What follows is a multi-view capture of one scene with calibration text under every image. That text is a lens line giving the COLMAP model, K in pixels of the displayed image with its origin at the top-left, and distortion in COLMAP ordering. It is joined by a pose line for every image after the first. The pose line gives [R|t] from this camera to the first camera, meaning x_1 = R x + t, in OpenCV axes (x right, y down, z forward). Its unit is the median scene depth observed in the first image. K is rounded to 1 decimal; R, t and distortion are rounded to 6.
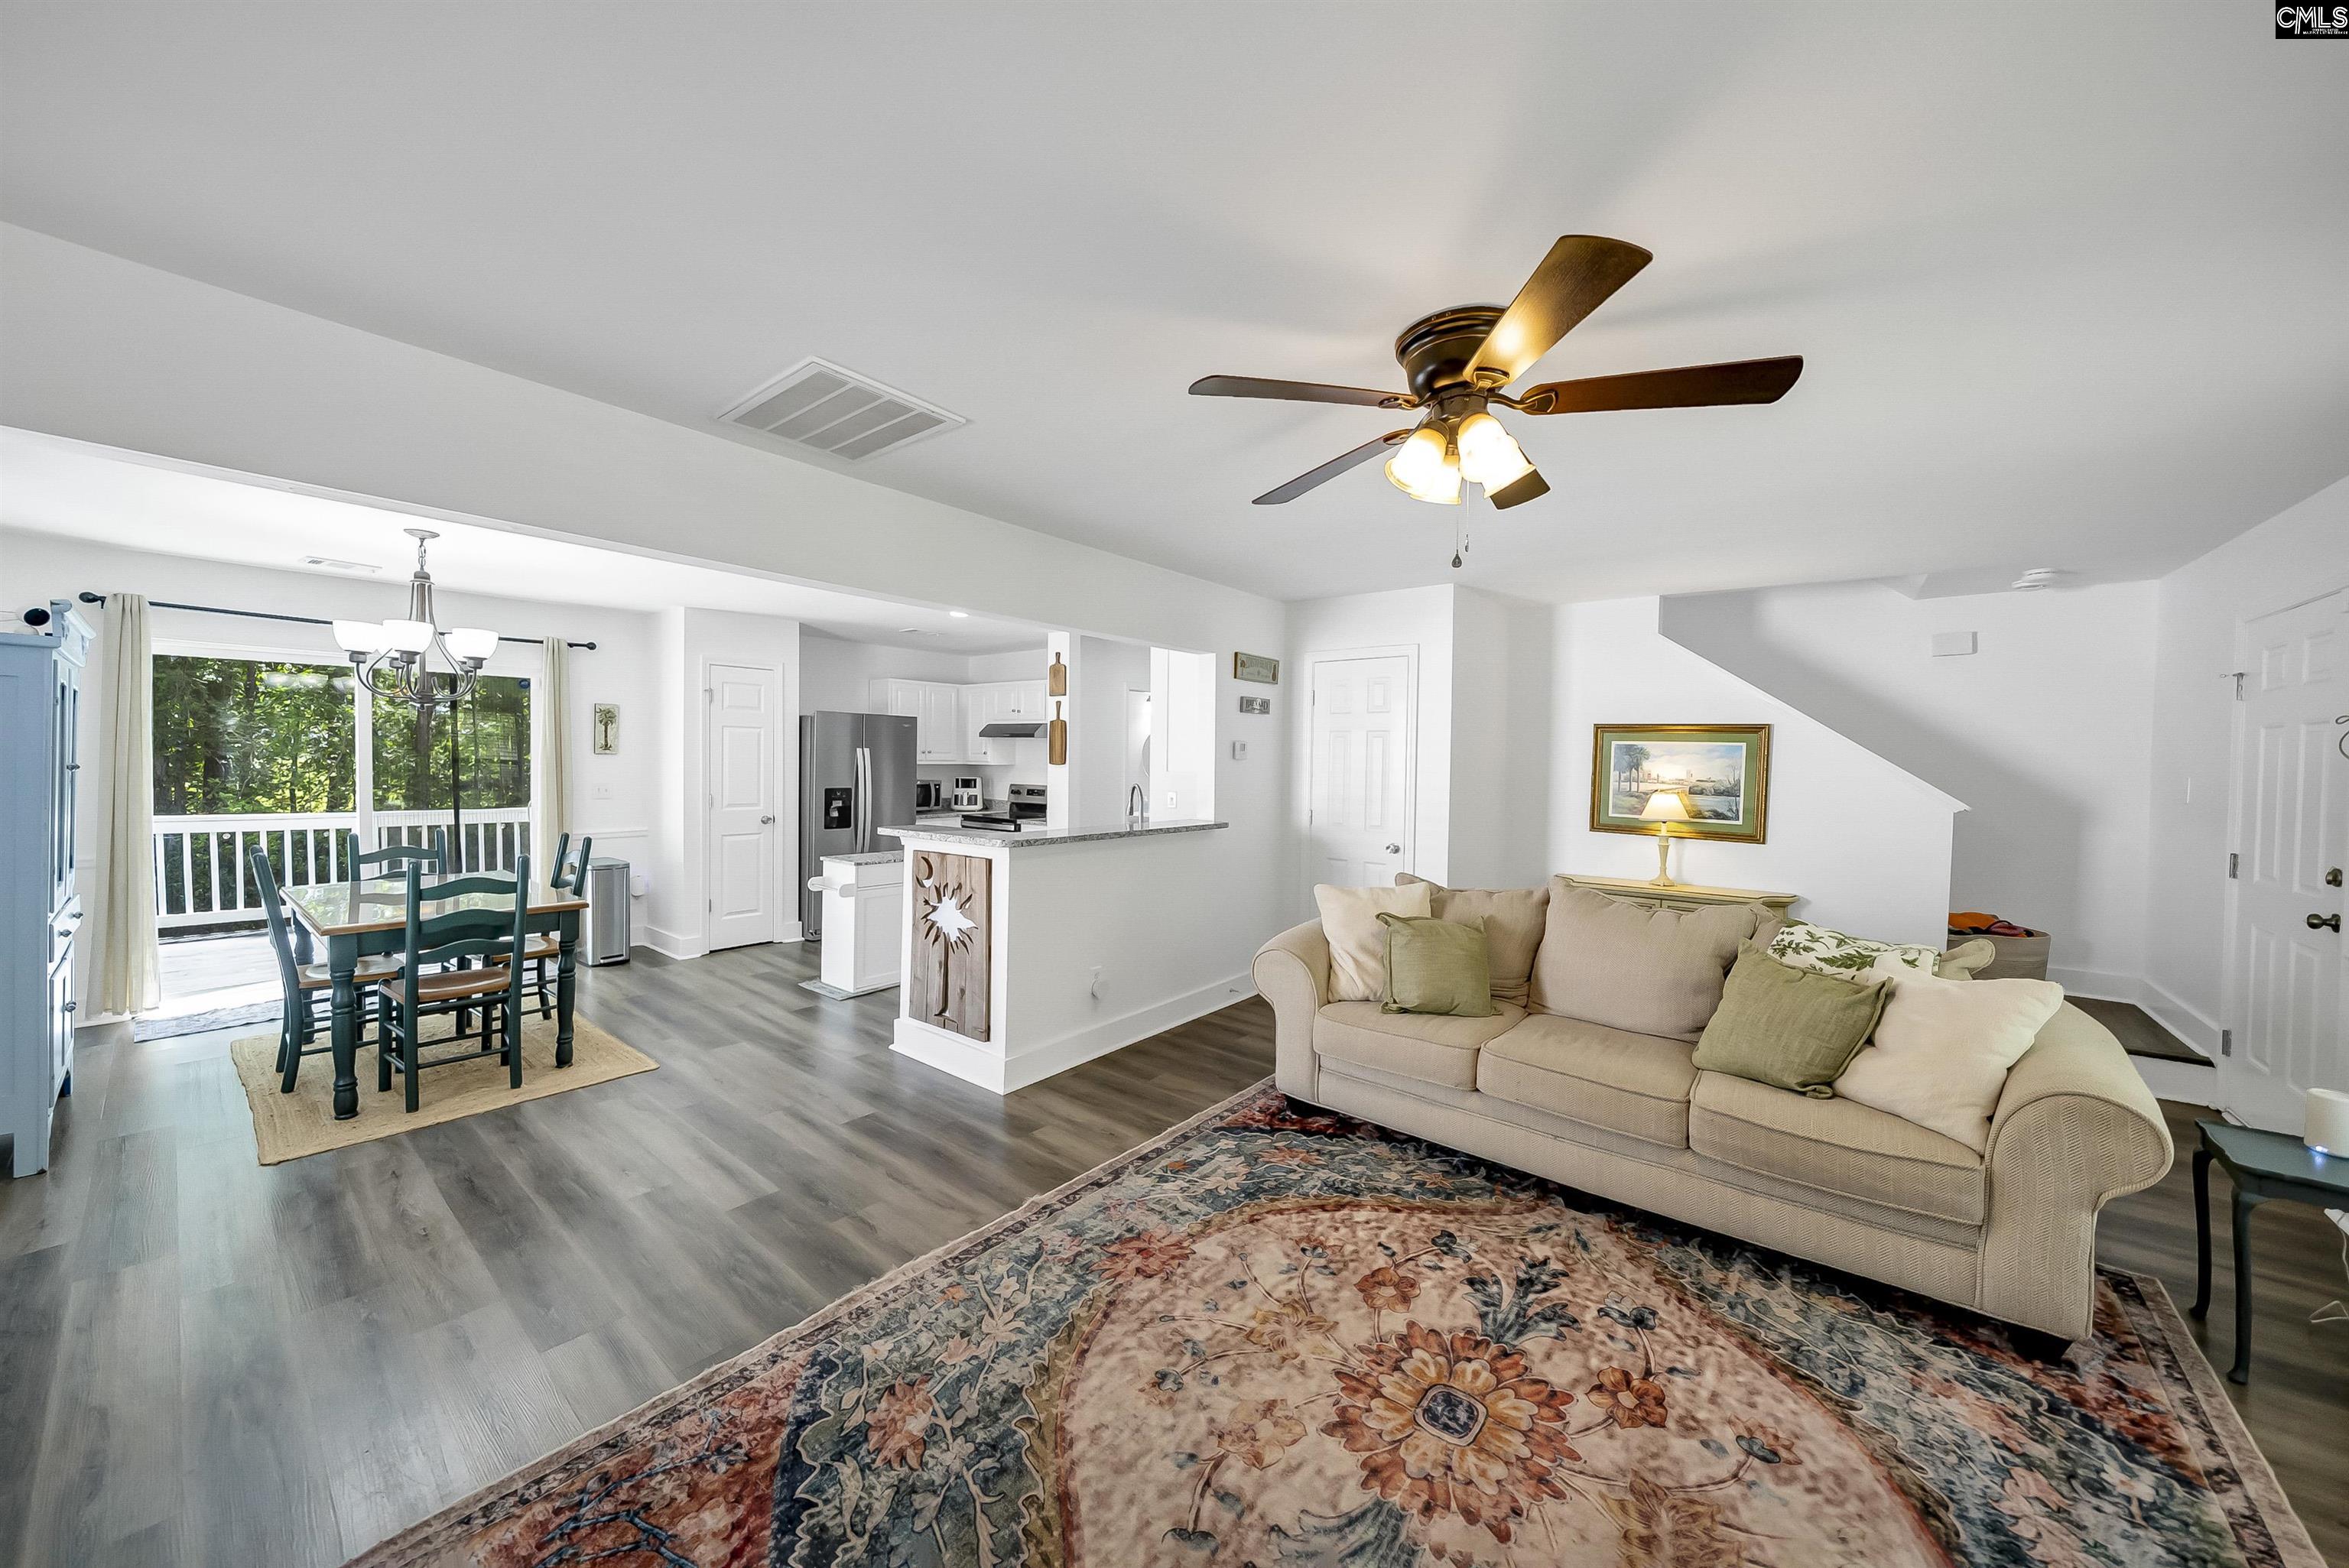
lens RADIAL K [[826.8, 0, 1158.5], [0, 826.8, 772.7], [0, 0, 1]] dist [-0.016344, 0.001168]
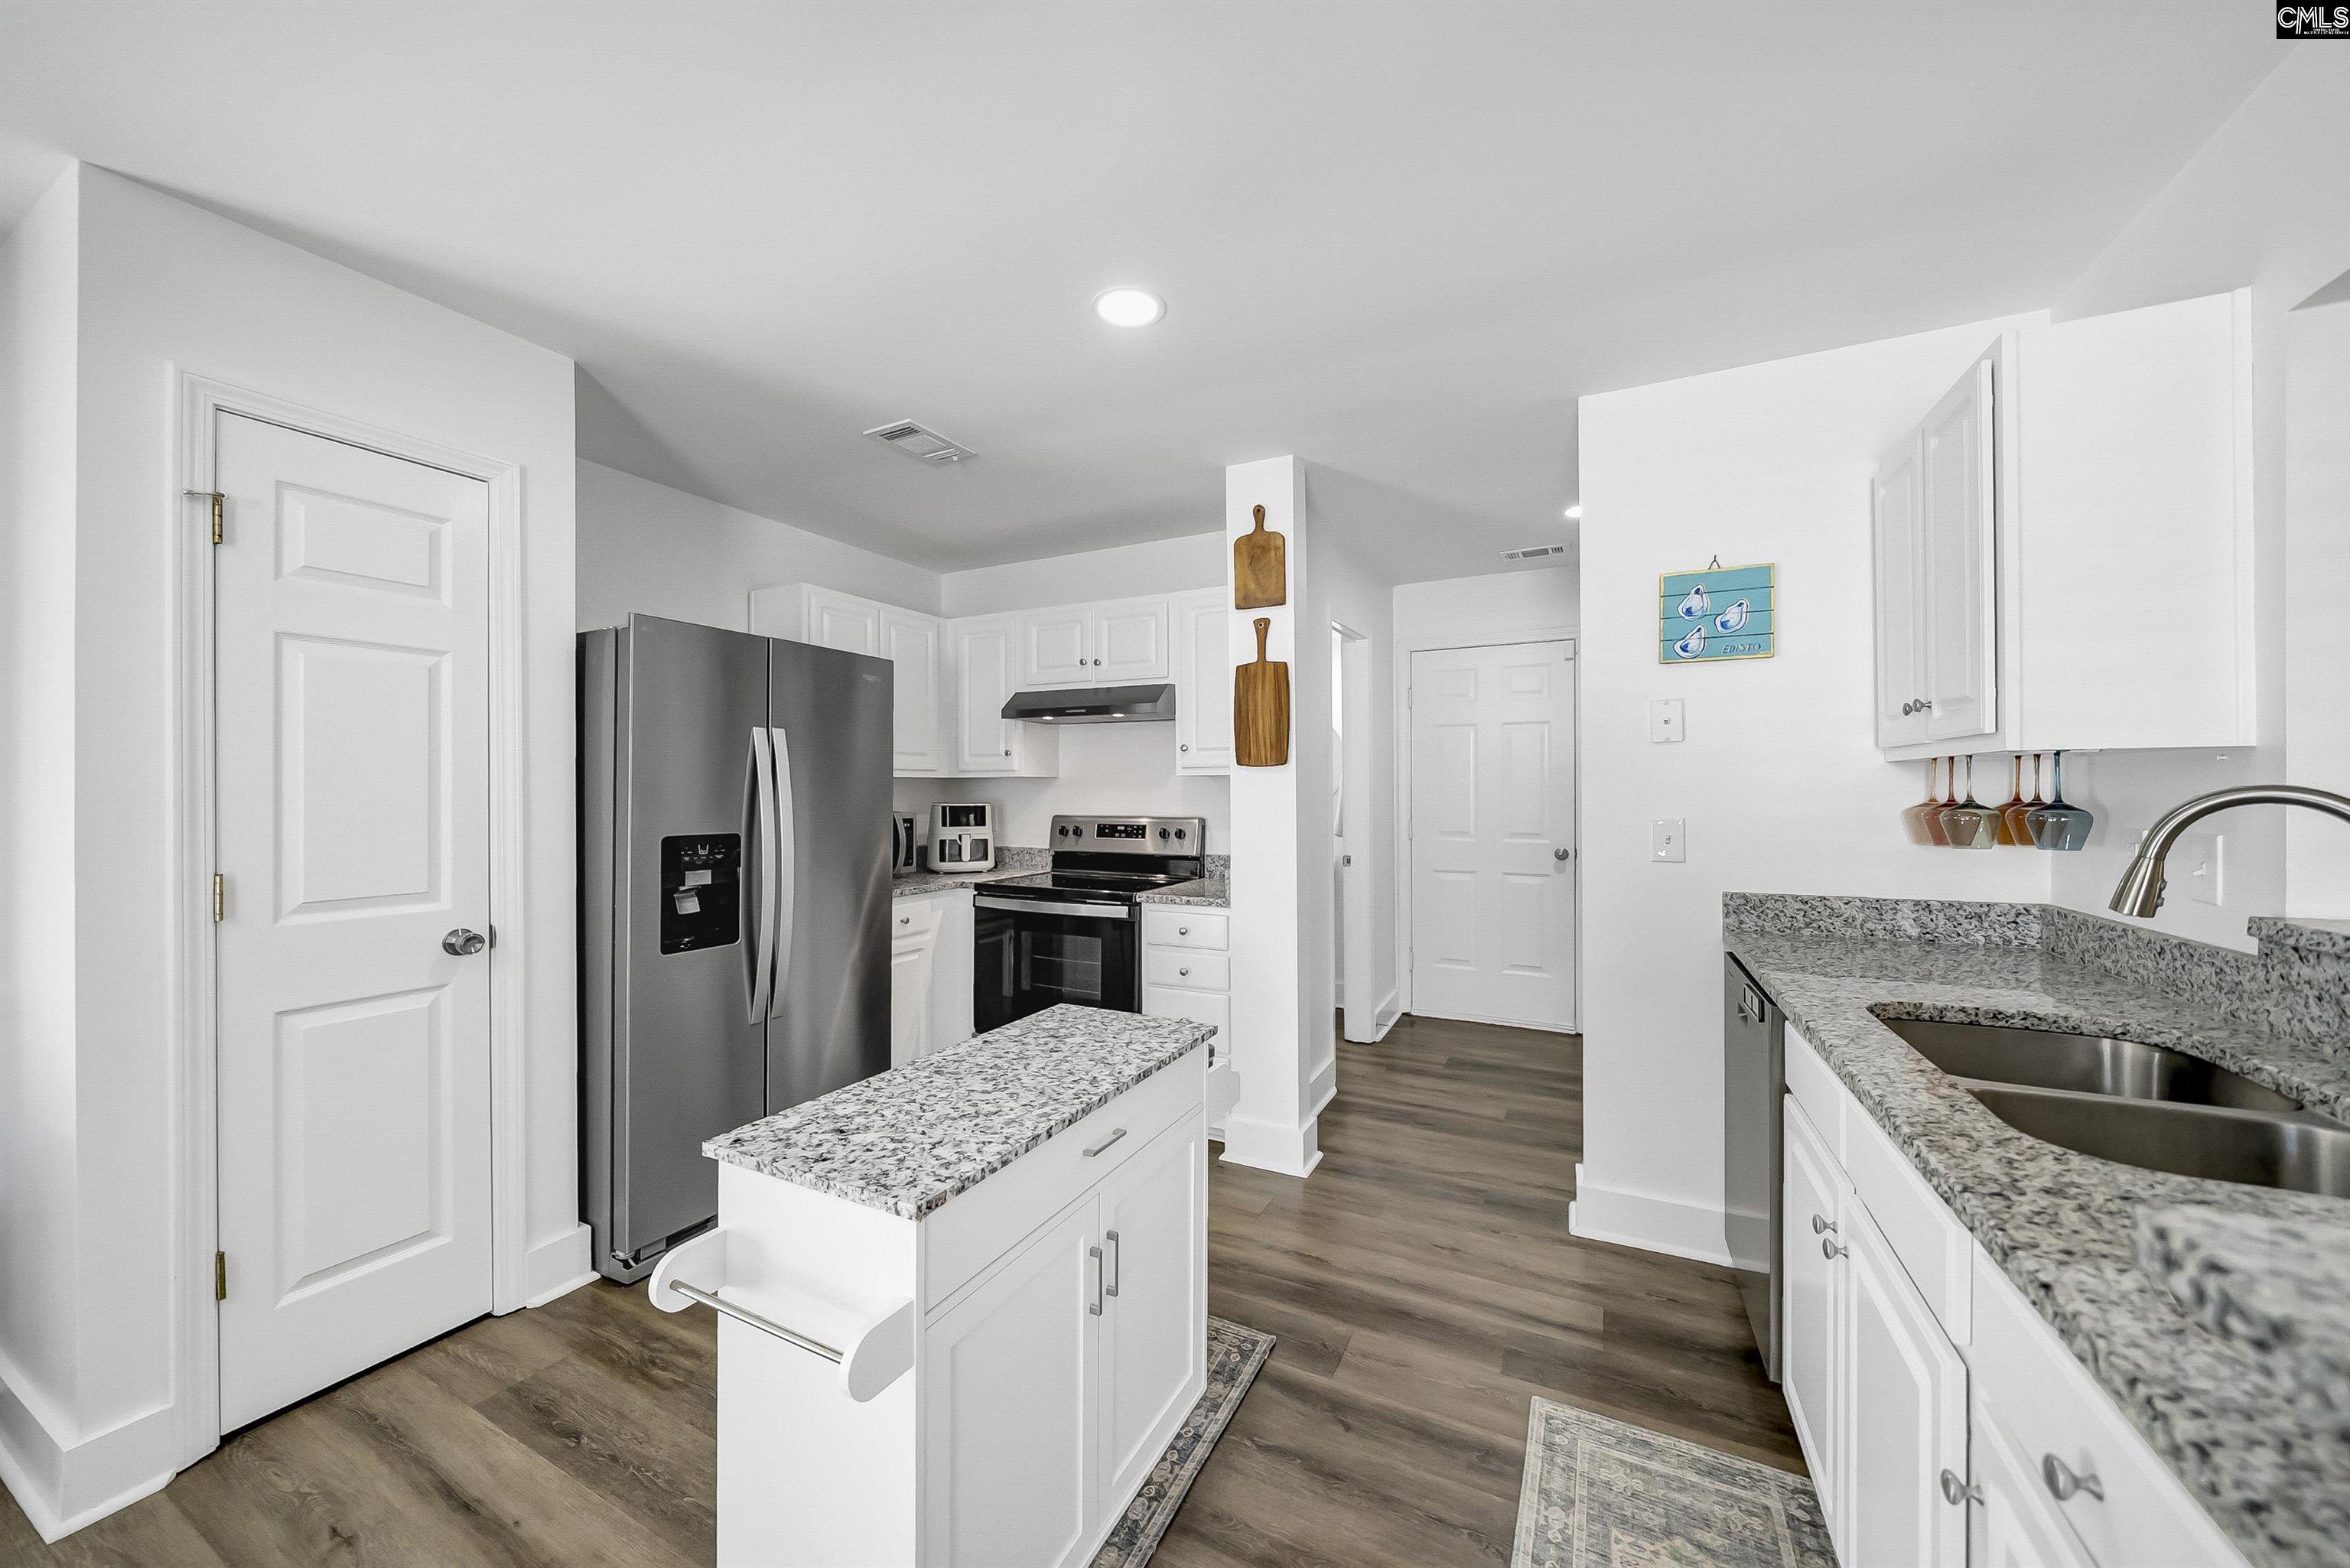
lens RADIAL K [[827.1, 0, 1192.5], [0, 827.1, 787.6], [0, 0, 1]] dist [-0.016344, 0.001168]
pose [[0.969588, -0.016570, 0.244183, -0.262711], [0.021494, 0.999616, -0.017515, 0.008898], [-0.243799, 0.022231, 0.969571, 0.589216]]
